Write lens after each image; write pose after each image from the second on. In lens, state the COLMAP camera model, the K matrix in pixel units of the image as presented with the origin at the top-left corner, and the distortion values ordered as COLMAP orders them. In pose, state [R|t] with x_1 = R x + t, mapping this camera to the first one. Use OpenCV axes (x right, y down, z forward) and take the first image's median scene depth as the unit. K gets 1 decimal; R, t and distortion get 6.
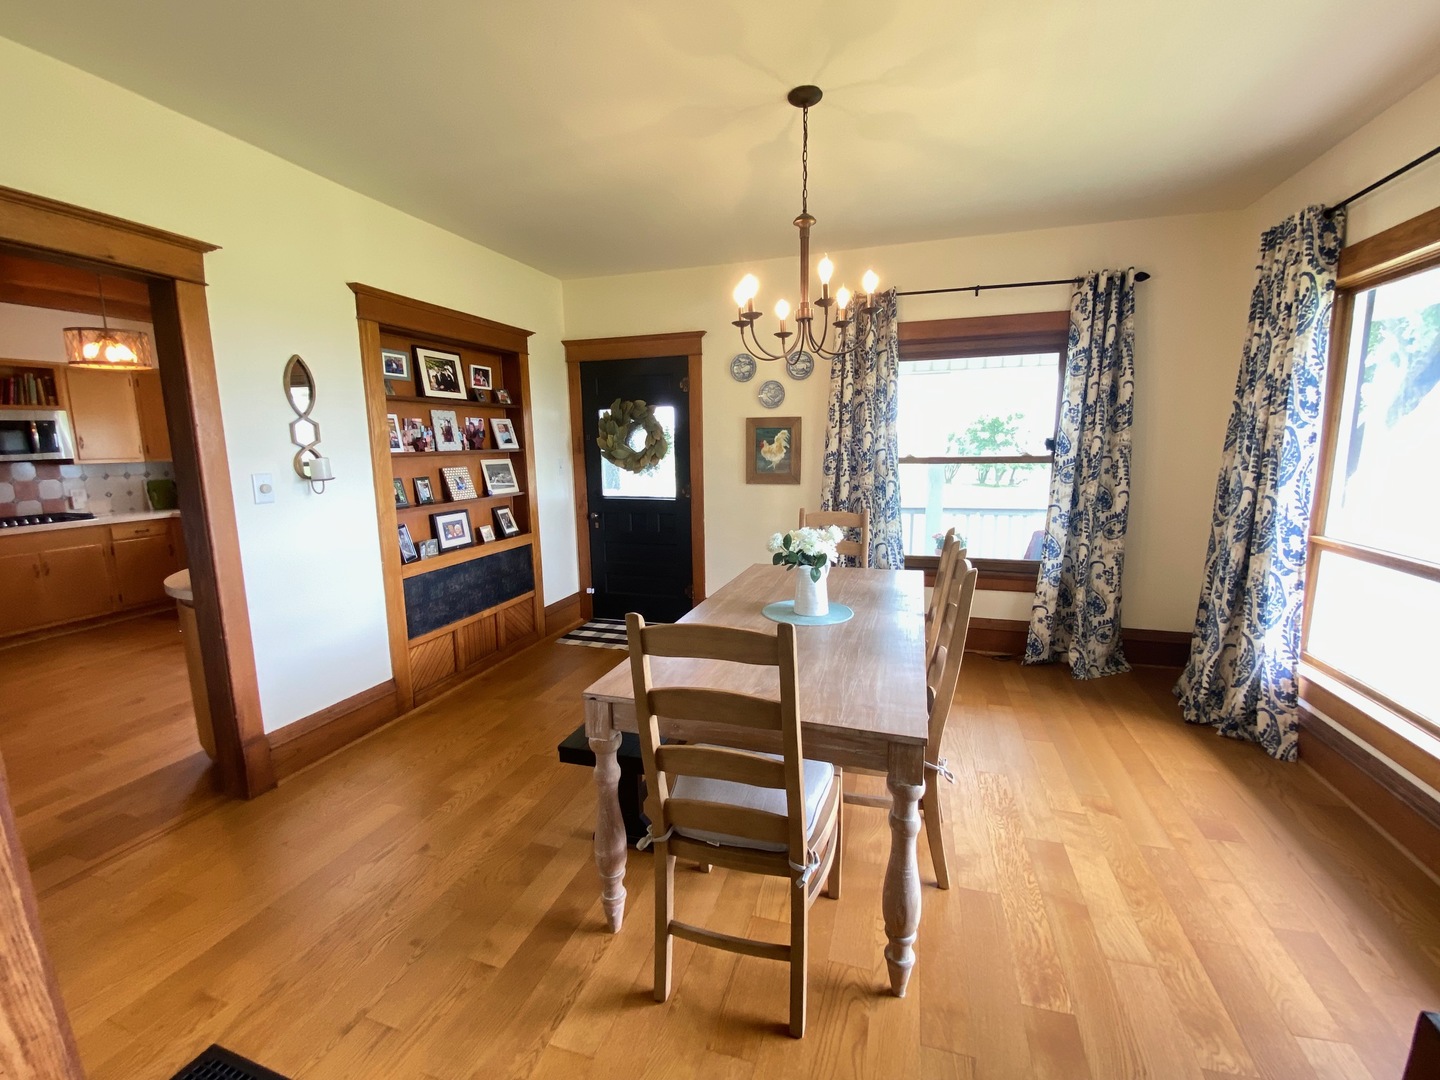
lens RADIAL K [[603.9, 0, 728.3], [0, 603.9, 546.8], [0, 0, 1]] dist [0.015074, -0.014762]
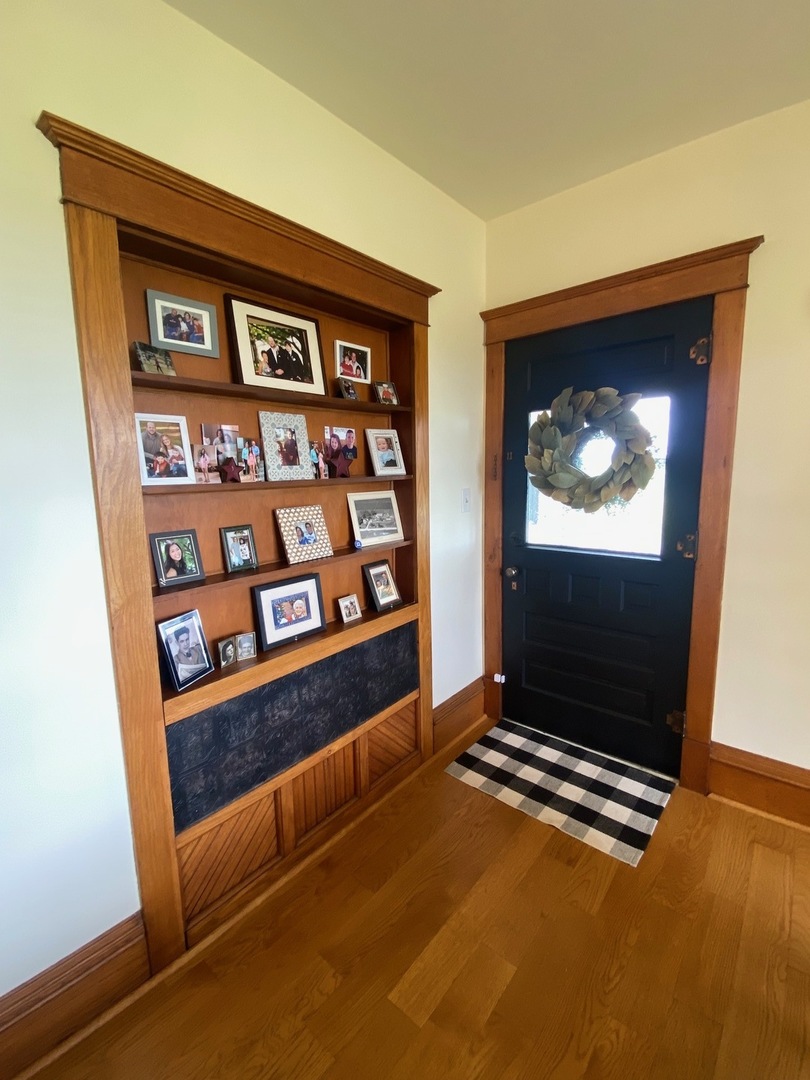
lens RADIAL K [[452.9, 0, 390.2], [0, 452.9, 545.6], [0, 0, 1]] dist [0.015074, -0.014762]
pose [[0.909112, 0.052352, -0.413250, -0.163488], [-0.052338, 0.998565, 0.011364, -0.094185], [0.413252, 0.011297, 0.910547, 0.572602]]
